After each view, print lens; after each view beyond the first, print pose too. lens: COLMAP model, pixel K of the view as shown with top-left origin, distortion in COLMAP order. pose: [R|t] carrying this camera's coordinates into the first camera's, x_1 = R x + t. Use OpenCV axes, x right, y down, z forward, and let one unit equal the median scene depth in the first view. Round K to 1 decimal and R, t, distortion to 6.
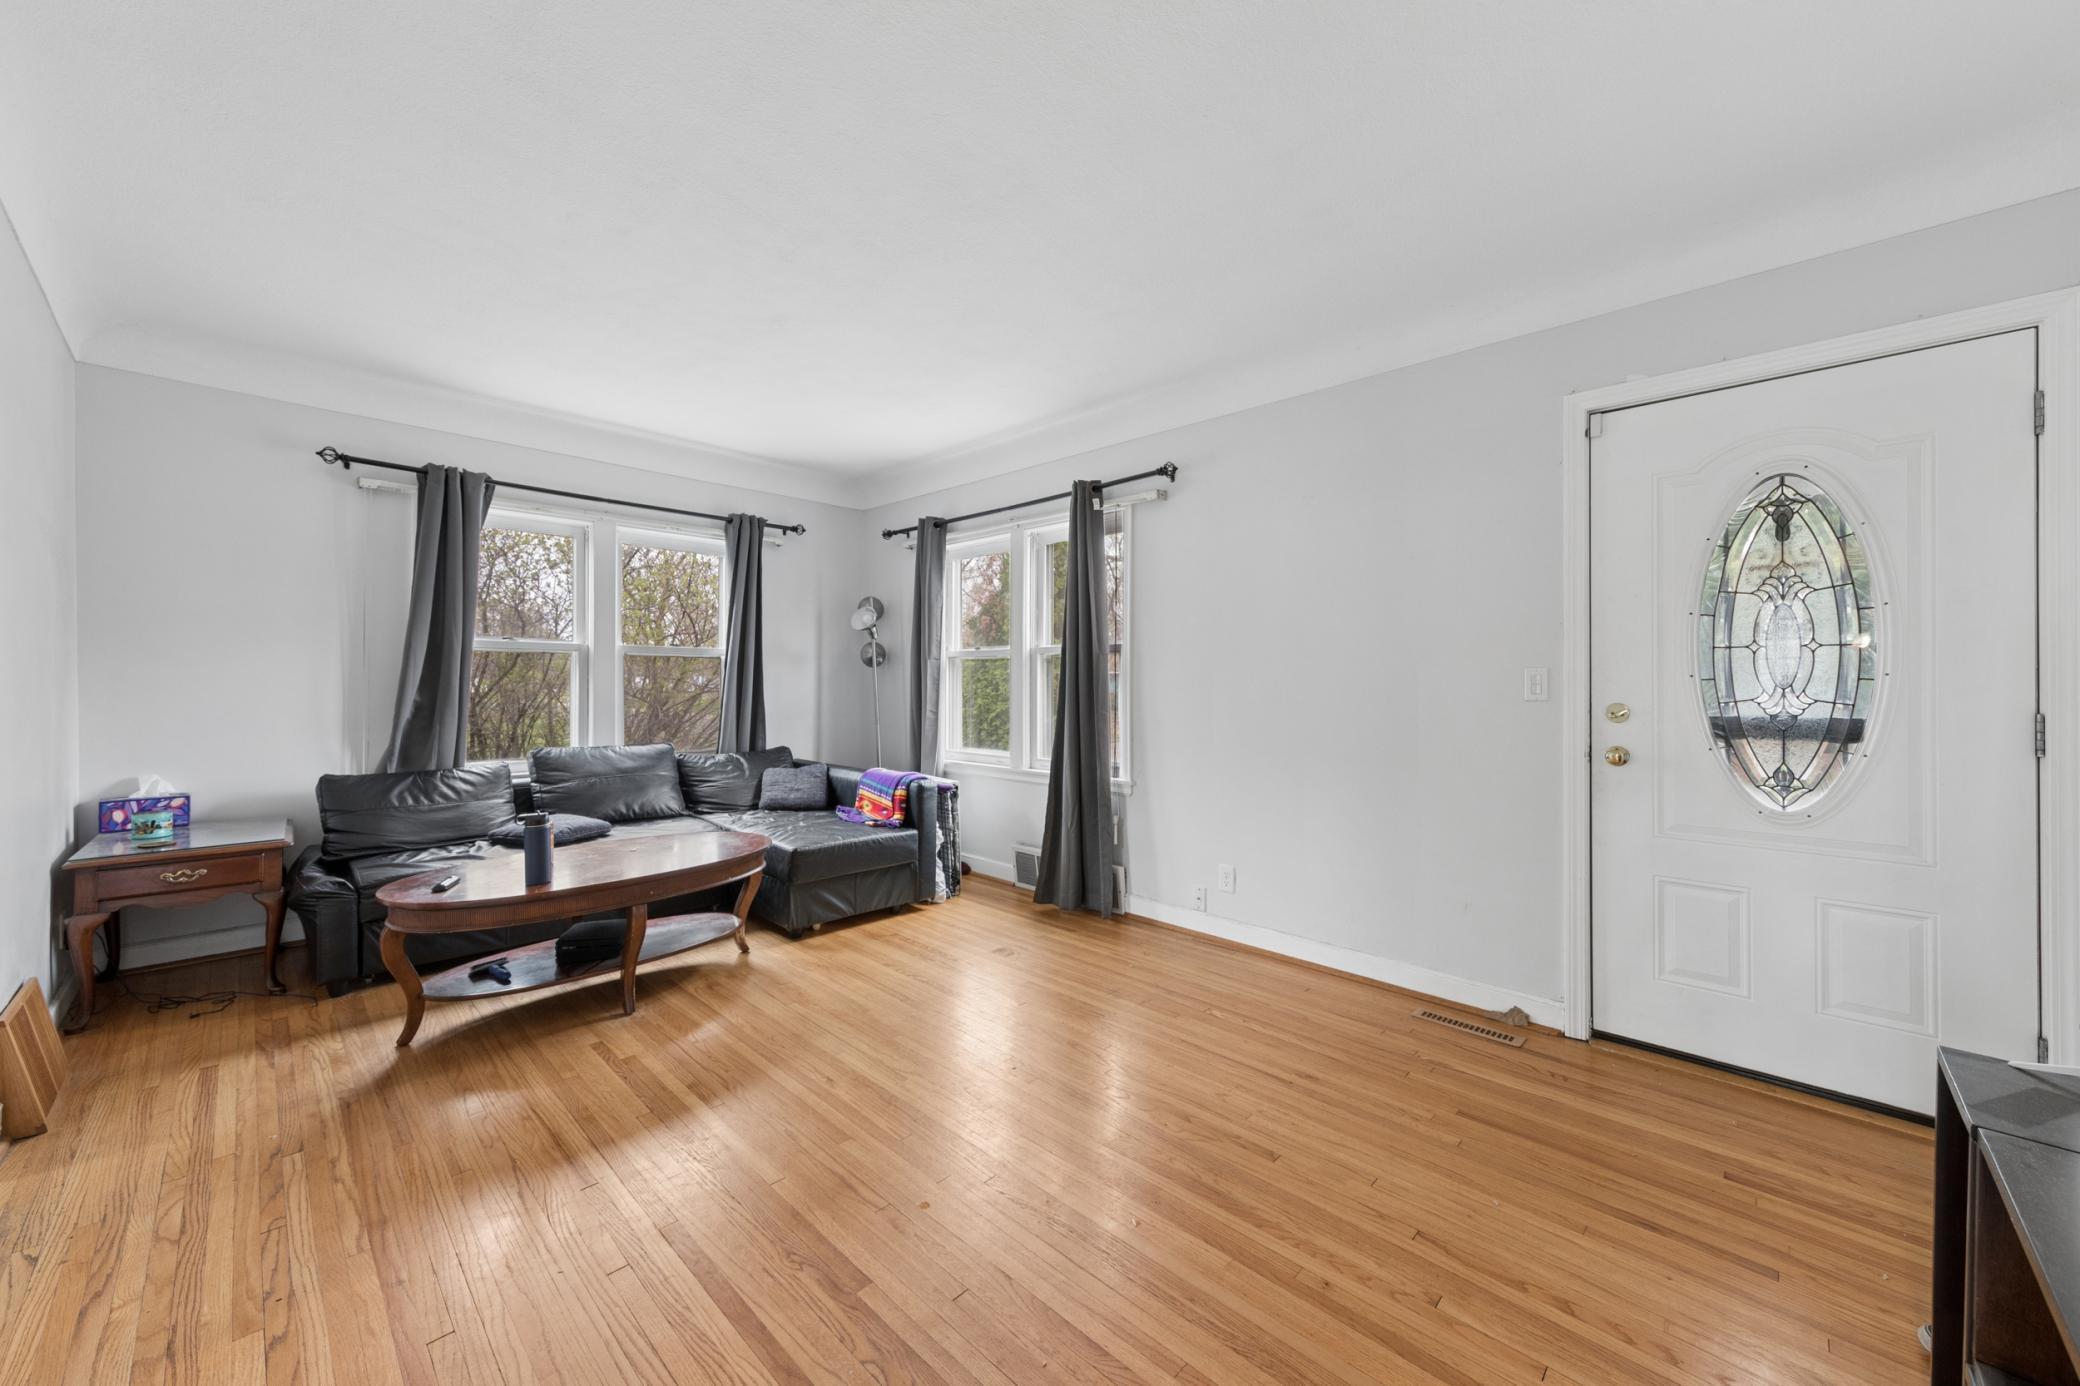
lens RADIAL K [[768.1, 0, 1040.0], [0, 768.1, 693.0], [0, 0, 1]] dist [0.009870, 0.000038]
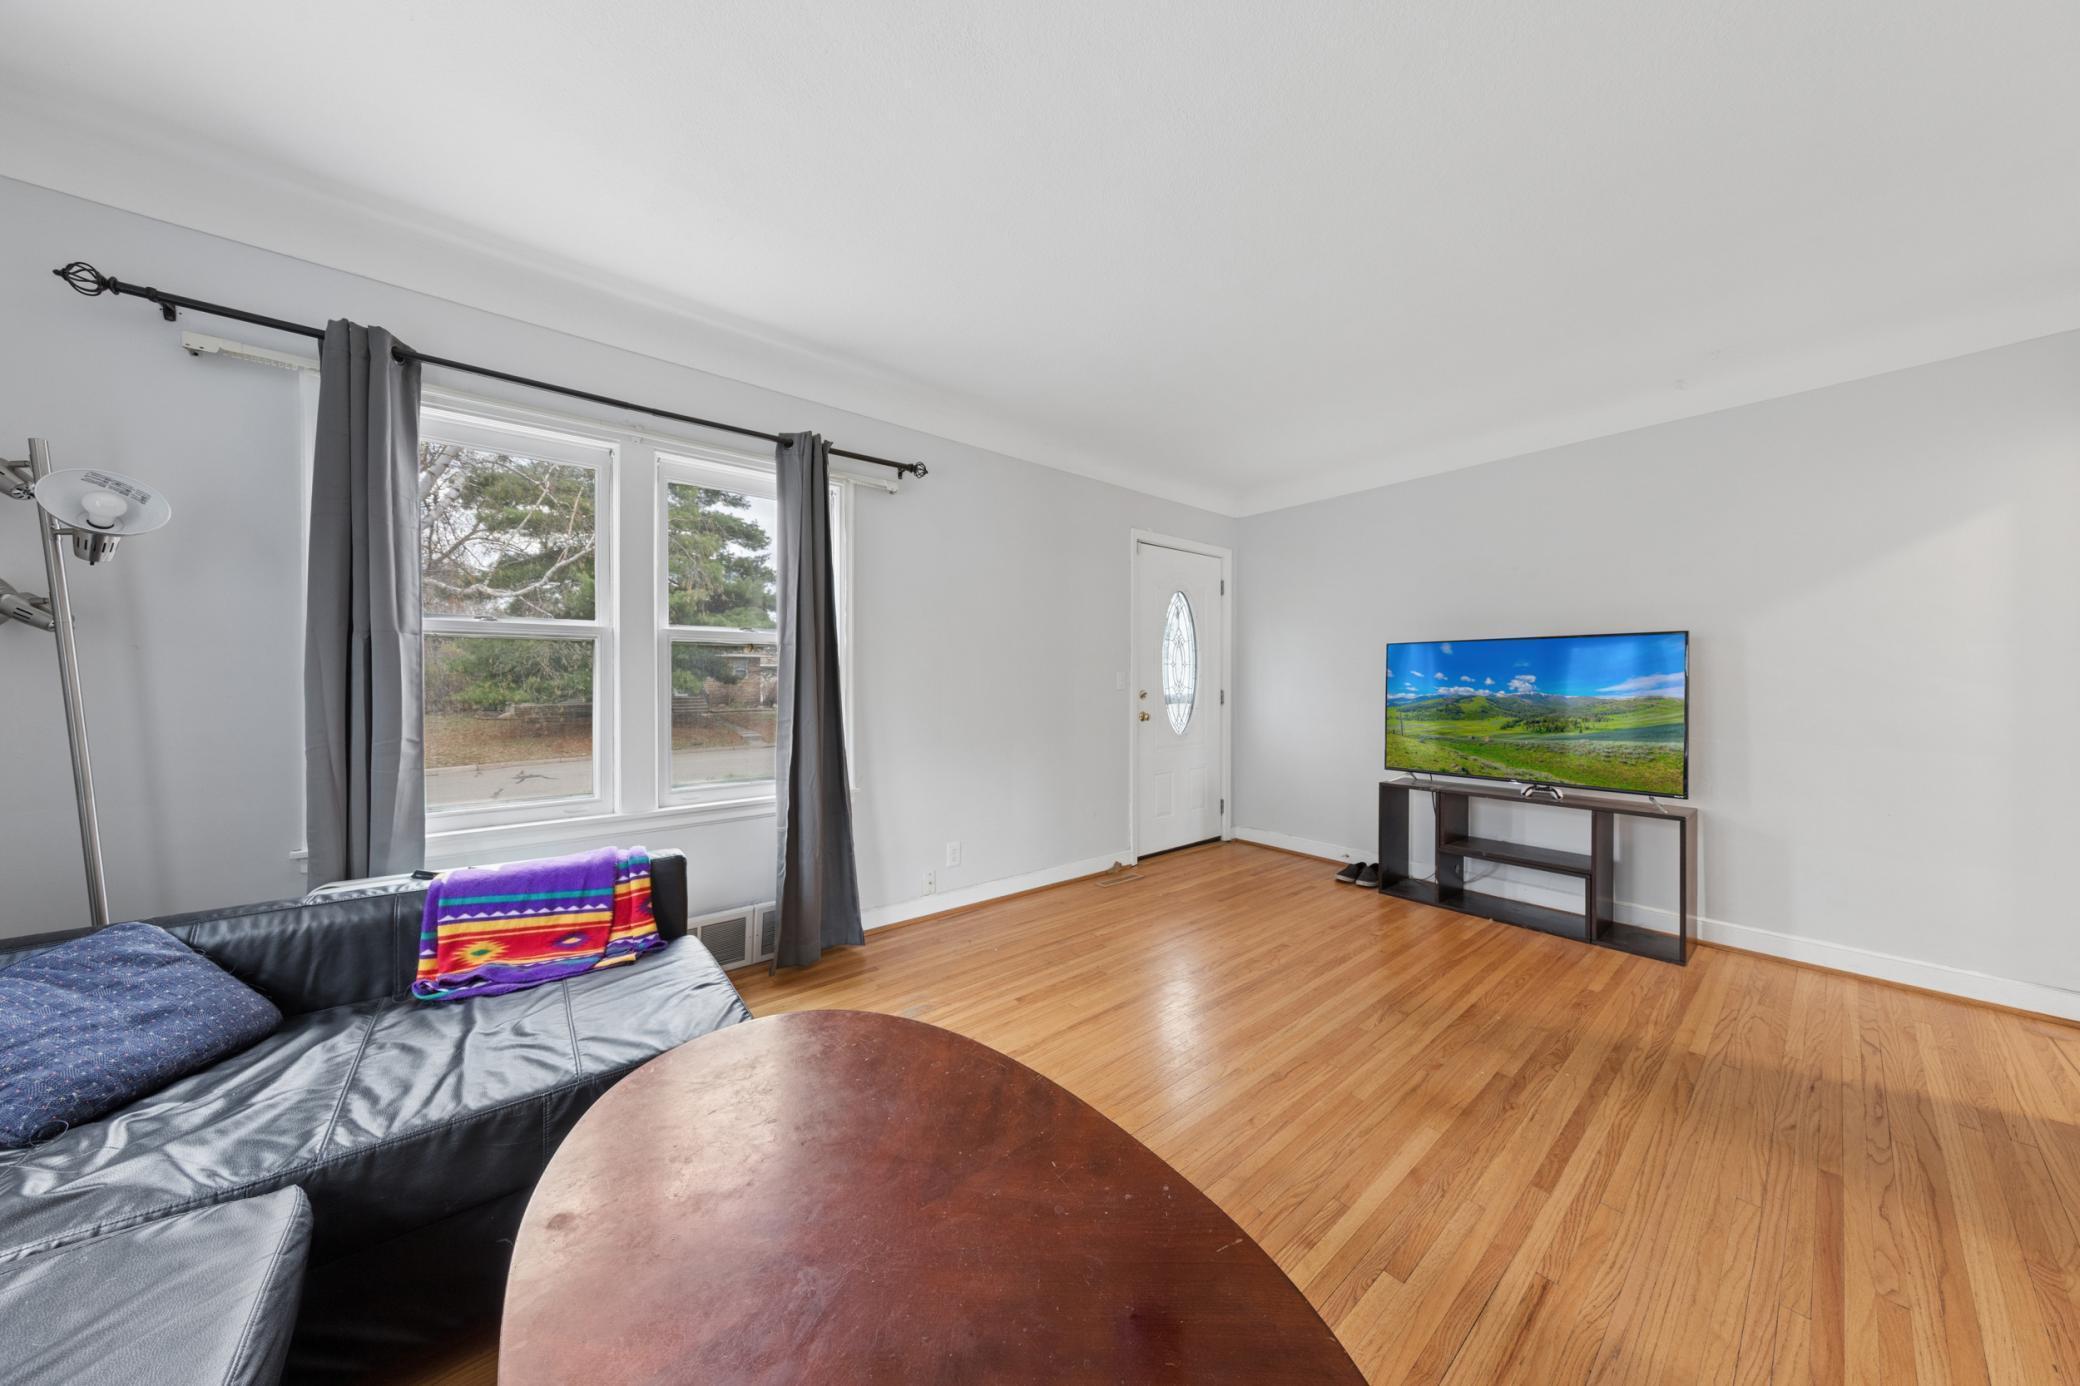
lens RADIAL K [[672.4, 0, 1040.0], [0, 672.4, 693.0], [0, 0, 1]] dist [0.014144, 0.000003]
pose [[0.106548, -0.022909, 0.994044, -0.933437], [0.012843, 0.999683, 0.021663, -0.019474], [-0.994225, 0.010459, 0.106809, 0.995578]]
